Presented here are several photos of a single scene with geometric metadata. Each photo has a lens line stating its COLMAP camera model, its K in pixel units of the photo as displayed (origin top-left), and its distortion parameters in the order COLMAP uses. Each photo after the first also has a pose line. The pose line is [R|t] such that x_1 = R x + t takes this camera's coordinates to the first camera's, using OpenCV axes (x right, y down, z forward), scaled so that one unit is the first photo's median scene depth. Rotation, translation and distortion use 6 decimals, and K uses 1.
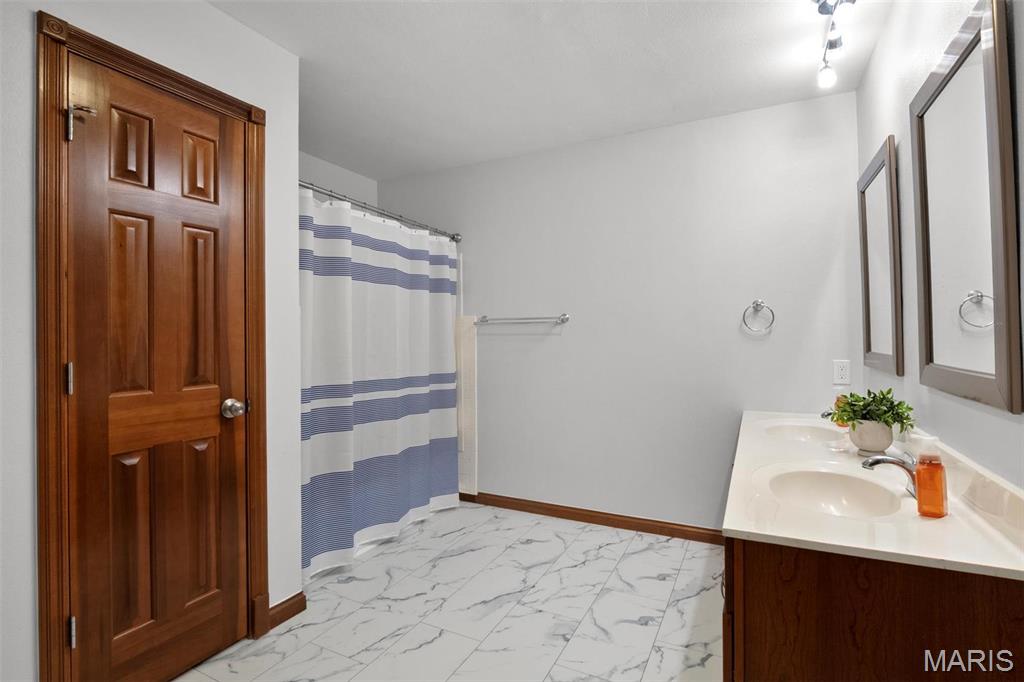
lens RADIAL K [[482.2, 0, 520.9], [0, 482.2, 335.7], [0, 0, 1]] dist [-0.010955, -0.002337]
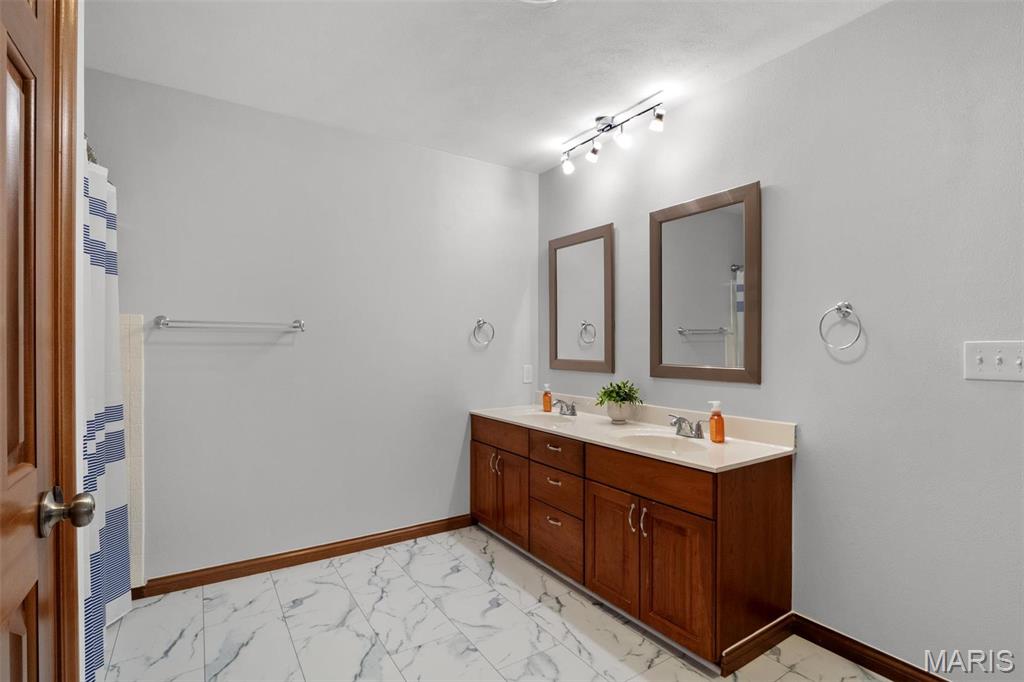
lens RADIAL K [[482.2, 0, 516.9], [0, 482.2, 344.9], [0, 0, 1]] dist [-0.010955, -0.002337]
pose [[0.514868, 0.009373, 0.857218, -0.489523], [-0.006248, 0.999955, -0.007182, 0.001550], [-0.857247, -0.001658, 0.514903, 0.275996]]
